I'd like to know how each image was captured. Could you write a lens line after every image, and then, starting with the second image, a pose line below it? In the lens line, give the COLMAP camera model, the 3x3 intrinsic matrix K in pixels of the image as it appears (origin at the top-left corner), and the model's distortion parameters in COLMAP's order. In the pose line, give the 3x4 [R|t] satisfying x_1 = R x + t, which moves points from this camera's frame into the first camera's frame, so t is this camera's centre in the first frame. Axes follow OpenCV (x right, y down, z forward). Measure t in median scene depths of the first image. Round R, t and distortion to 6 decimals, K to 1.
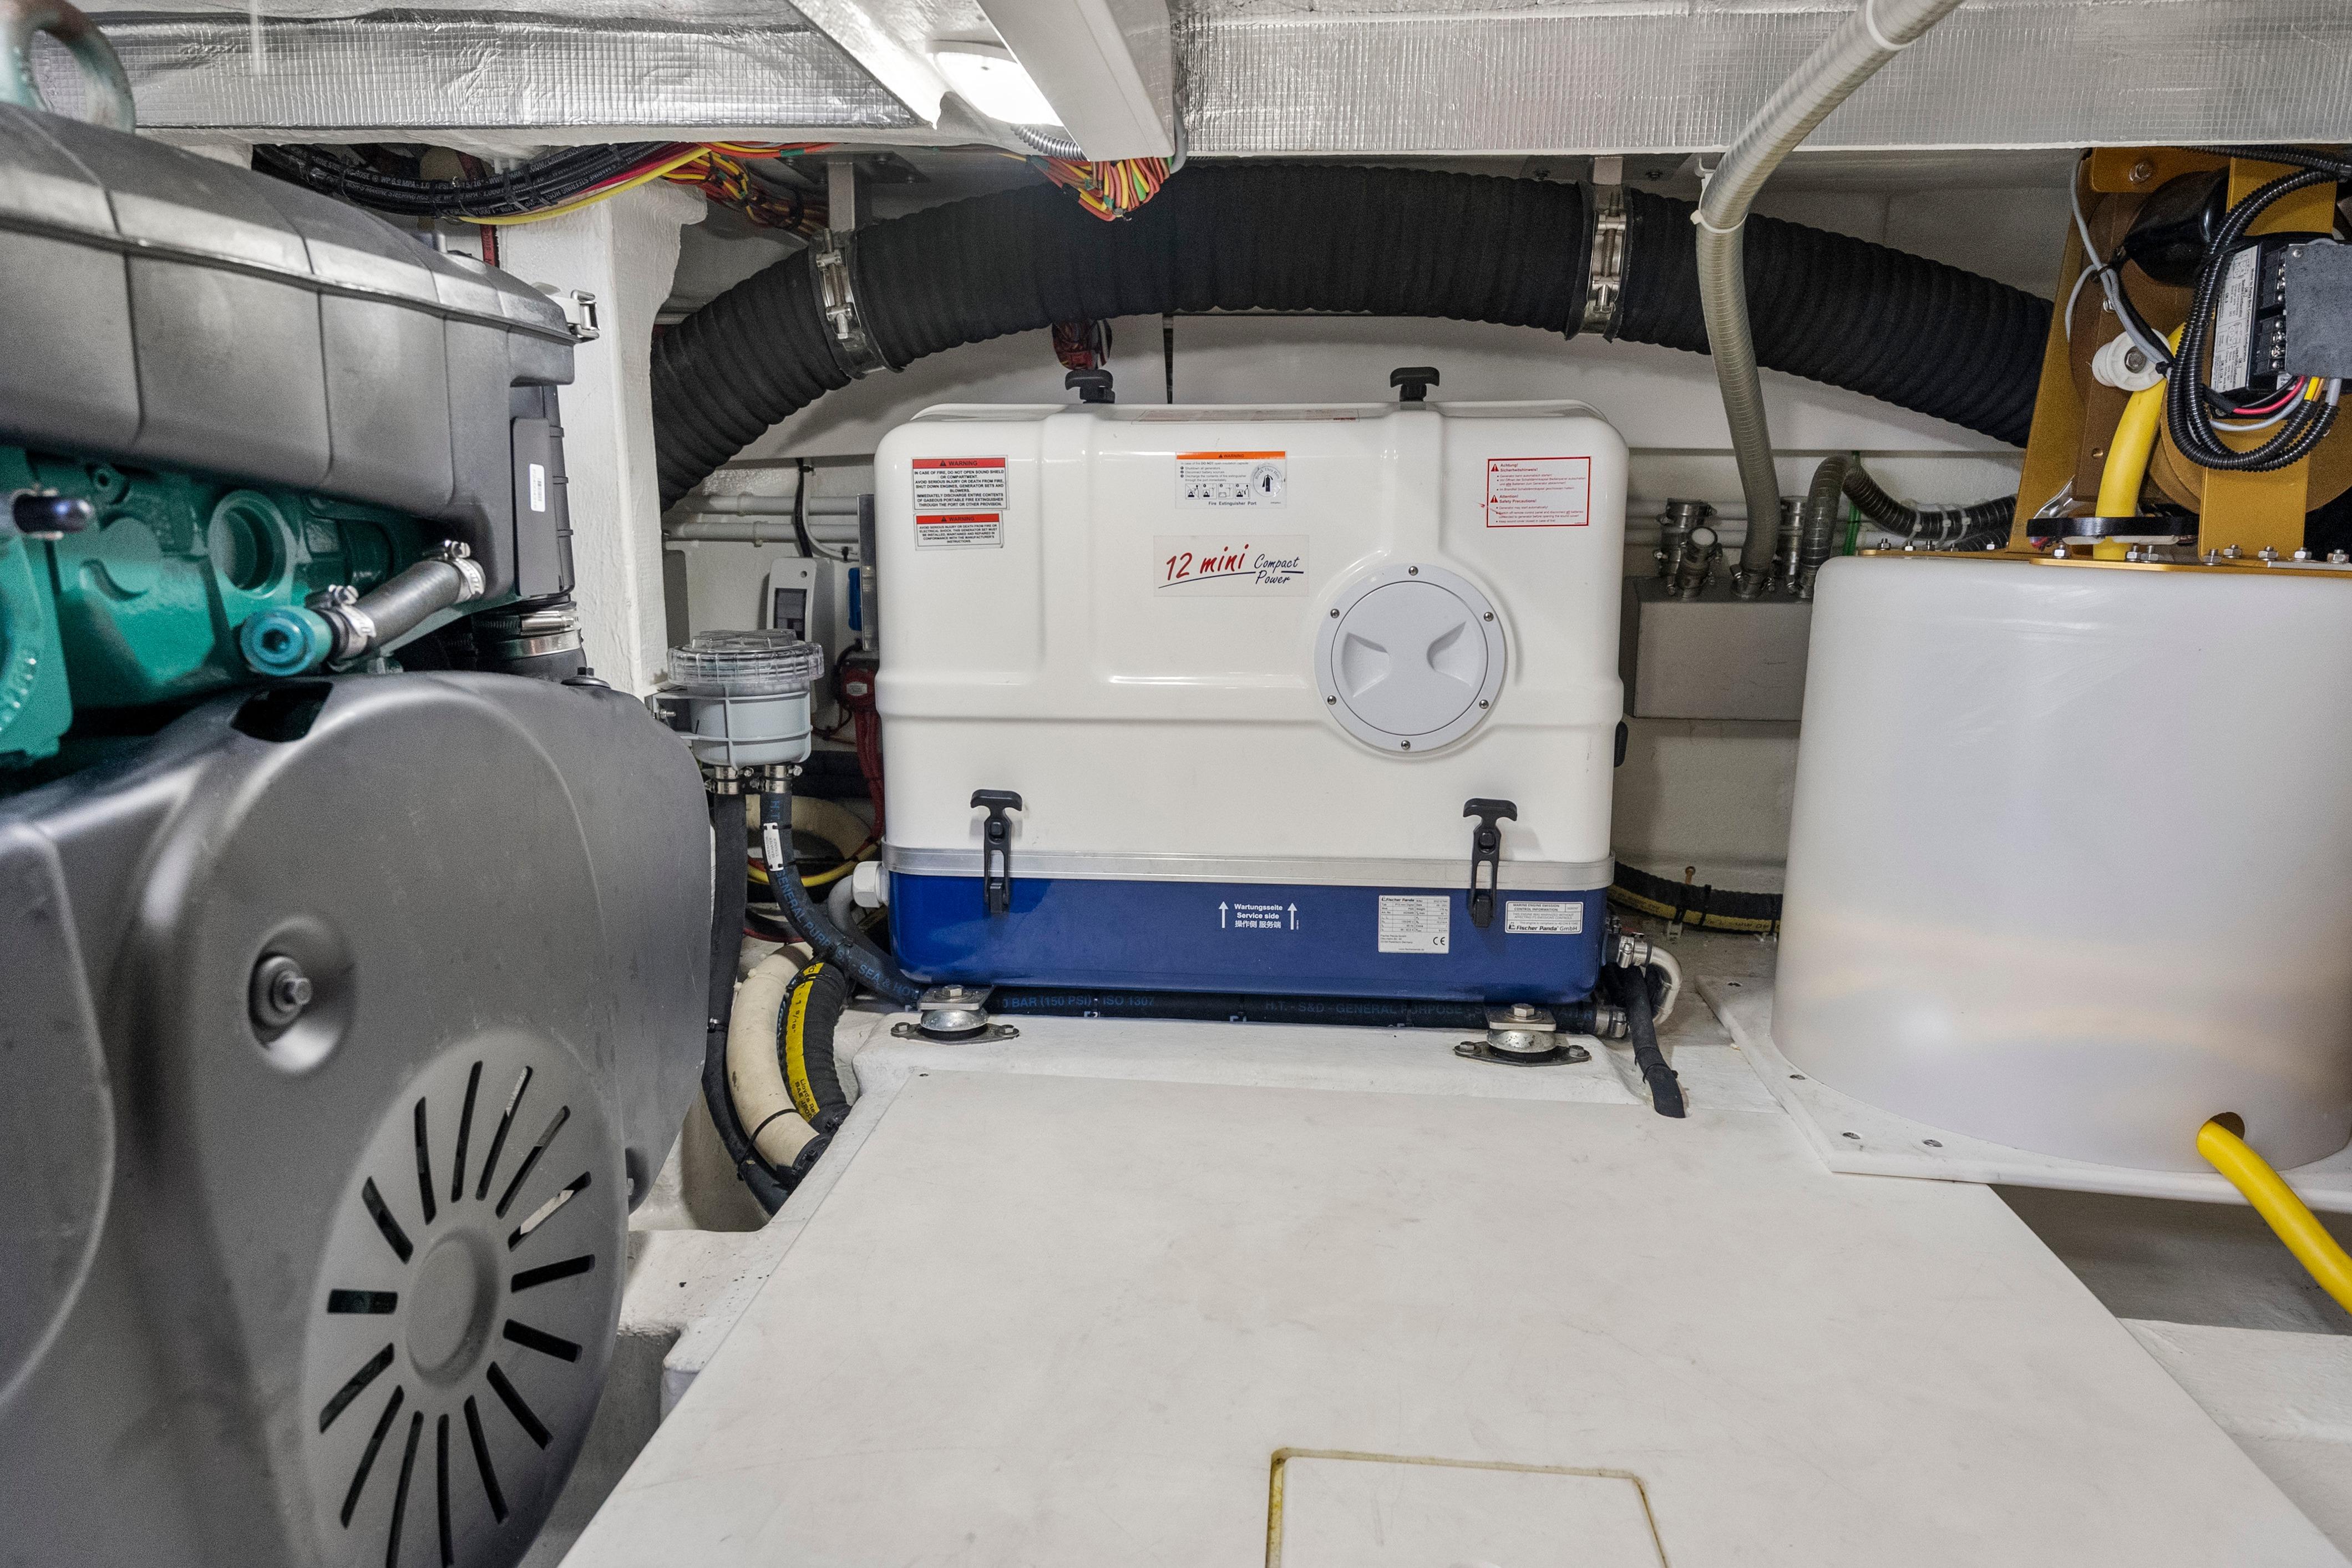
lens RADIAL K [[1513.8, 0, 1176.0], [0, 1513.8, 784.0], [0, 0, 1]] dist [0.009770, 0.000693]
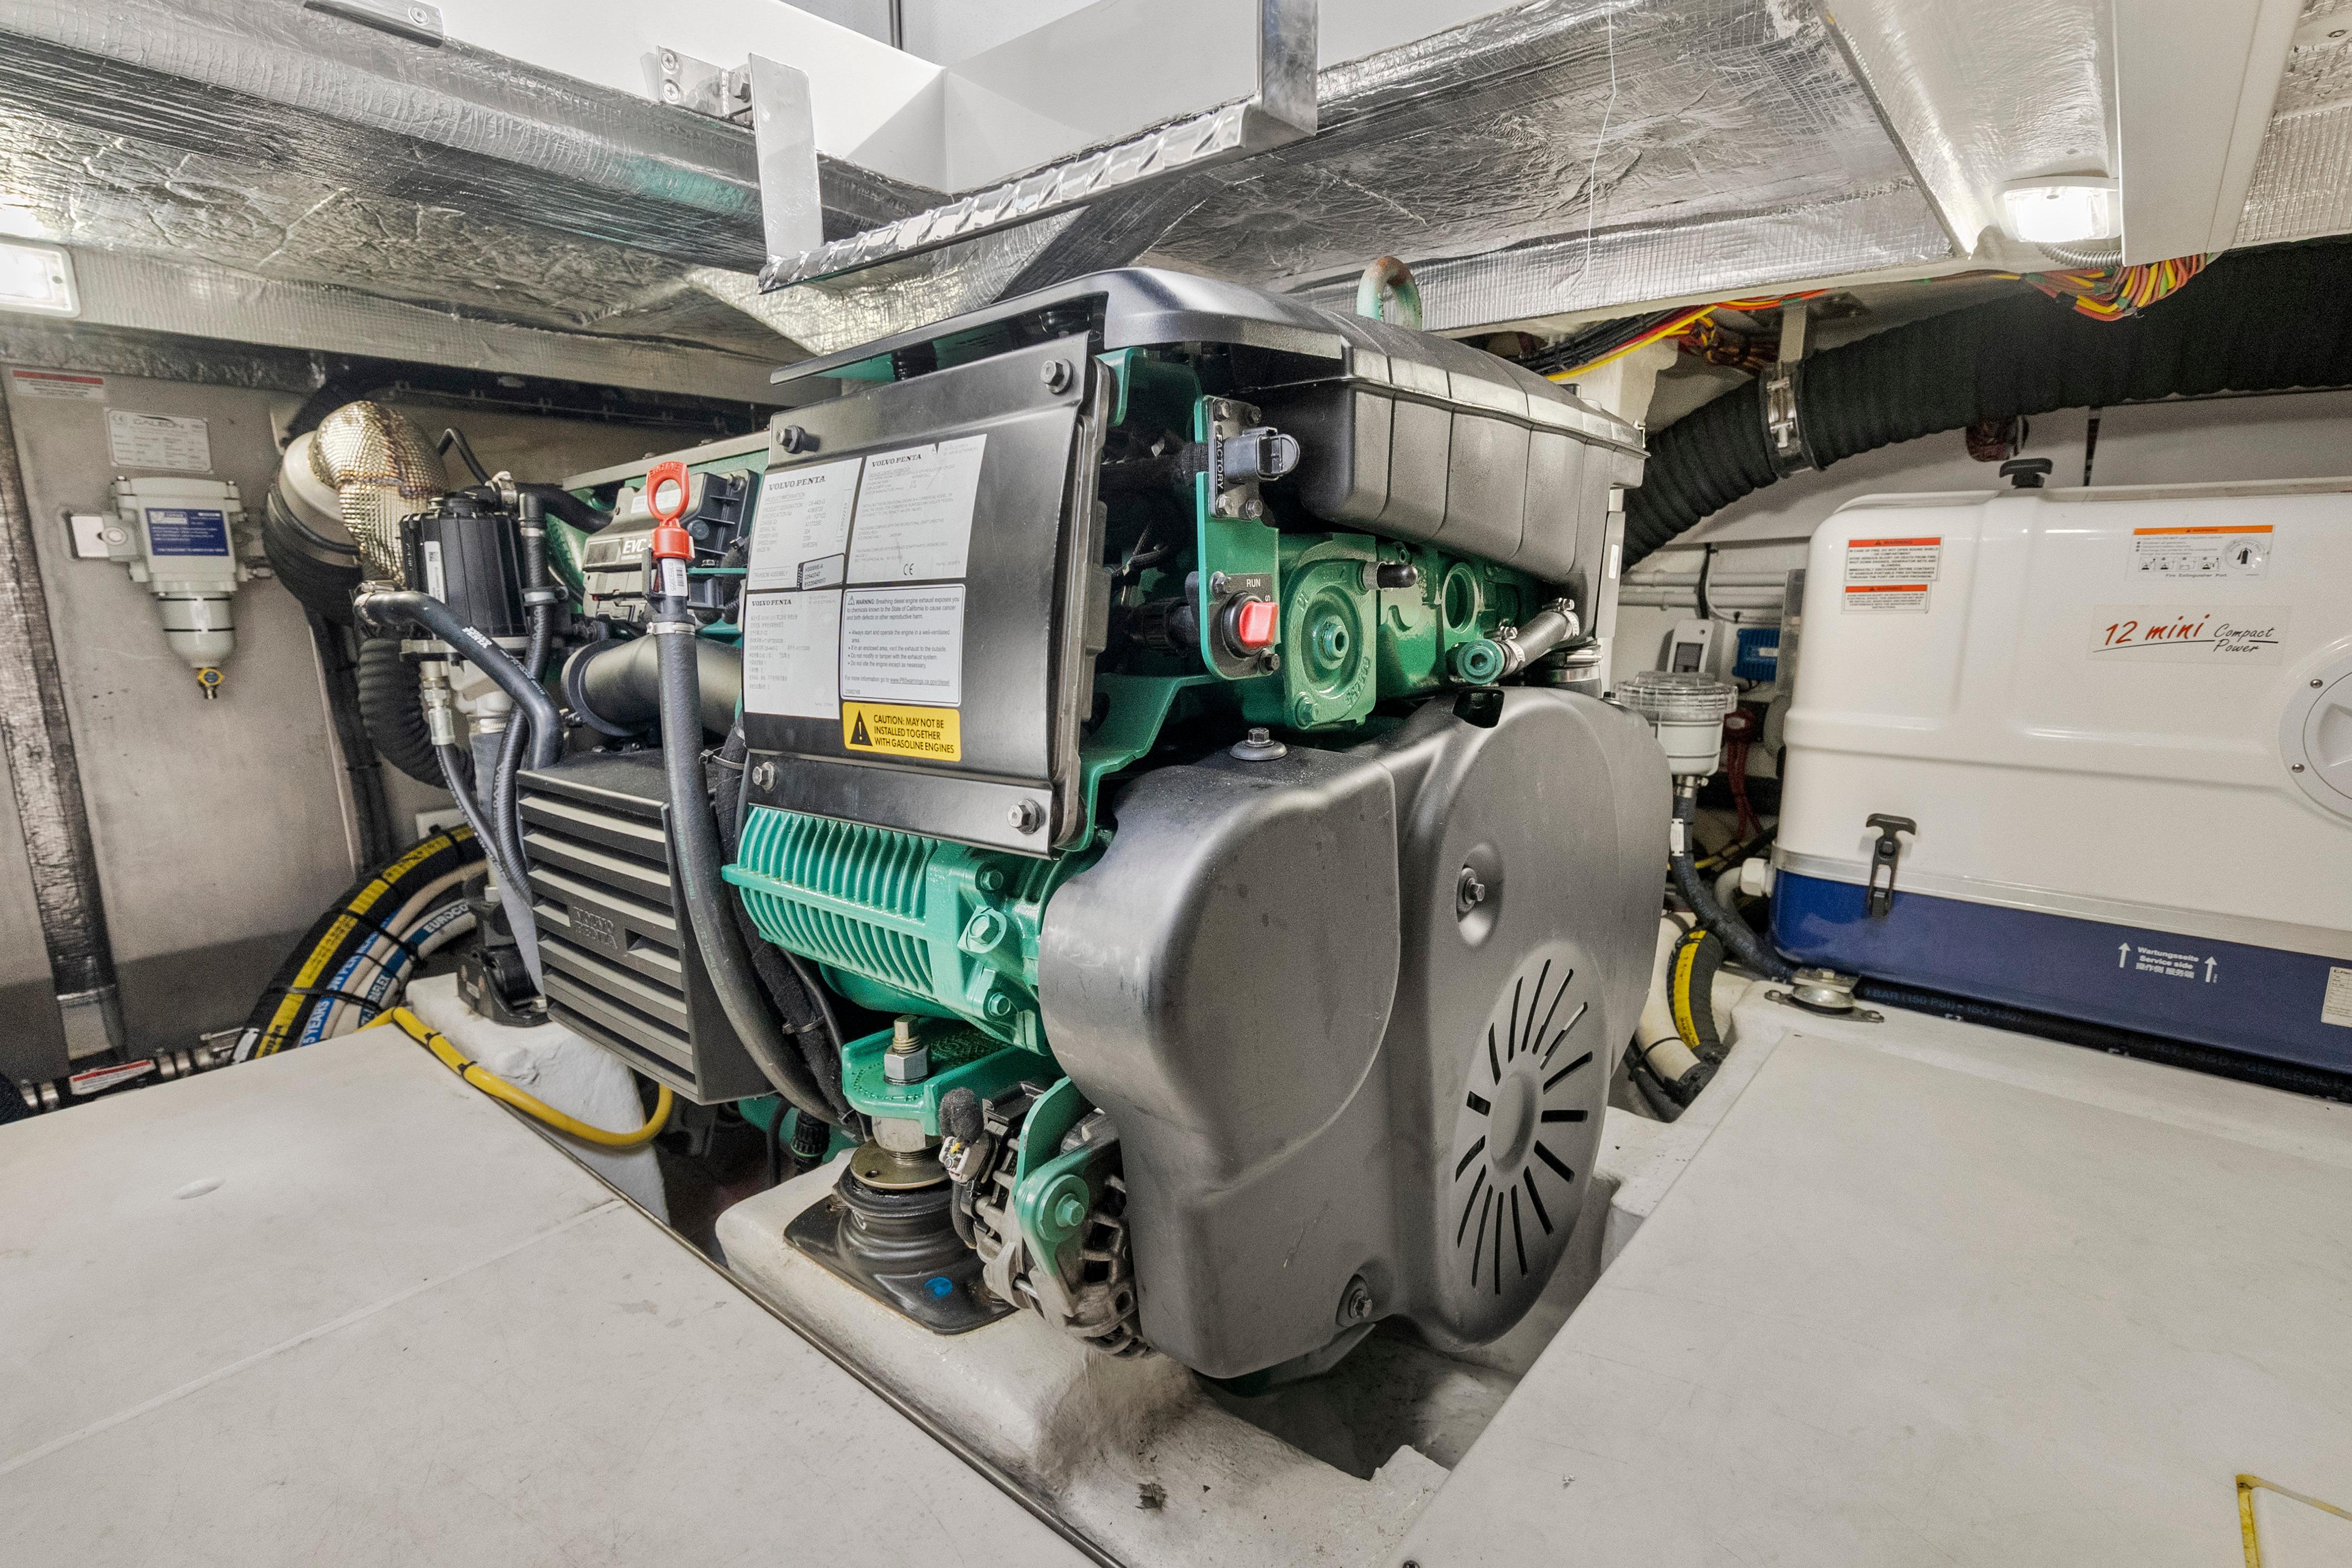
lens RADIAL K [[1093.4, 0, 1176.0], [0, 1093.4, 784.0], [0, 0, 1]] dist [-0.002548, 0.001058]
pose [[0.819455, 0.106270, -0.563205, -0.097745], [-0.106437, 0.993783, 0.032651, 0.011391], [0.563173, 0.033190, 0.825672, -0.032257]]
